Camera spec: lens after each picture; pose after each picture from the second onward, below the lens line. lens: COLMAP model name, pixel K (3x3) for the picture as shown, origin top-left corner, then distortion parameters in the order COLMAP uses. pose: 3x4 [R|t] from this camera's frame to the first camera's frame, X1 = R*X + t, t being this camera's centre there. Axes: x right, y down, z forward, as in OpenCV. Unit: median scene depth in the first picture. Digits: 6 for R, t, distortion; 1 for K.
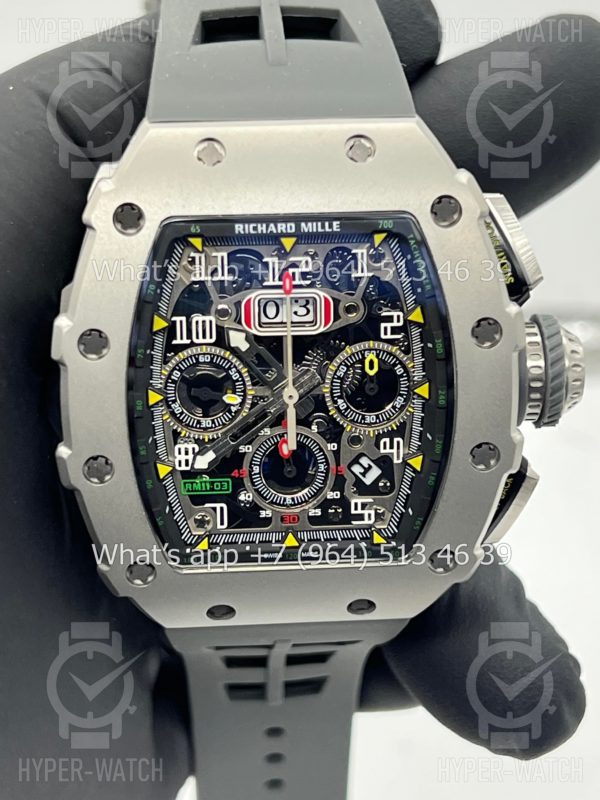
lens RADIAL K [[1787.8, 0, 301.8], [0, 1787.8, 403.9], [0, 0, 1]] dist [0.302158, -0.208632]
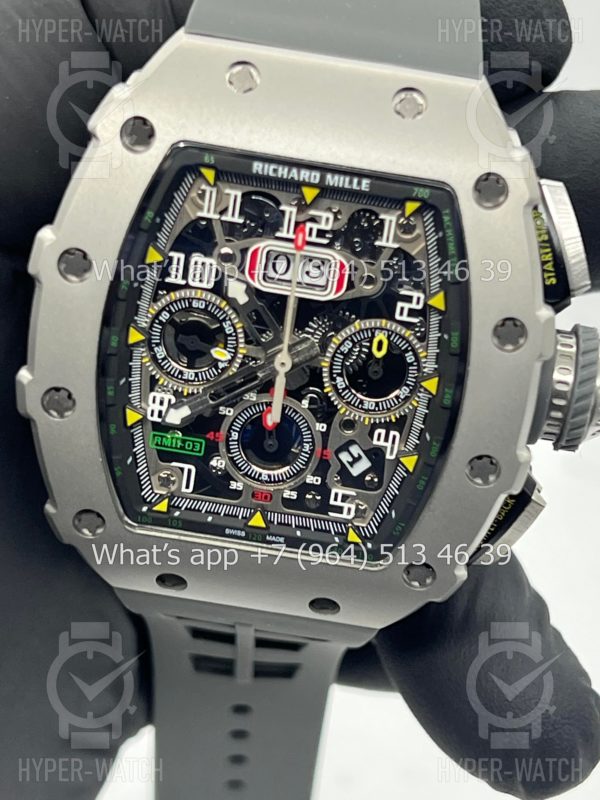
lens RADIAL K [[1787.8, 0, 301.8], [0, 1787.8, 403.9], [0, 0, 1]] dist [0.302158, -0.208632]
pose [[0.978978, 0.189909, -0.074409, 0.072809], [-0.188006, 0.981651, 0.031864, -0.014459], [0.079095, -0.017205, 0.996719, 0.103356]]
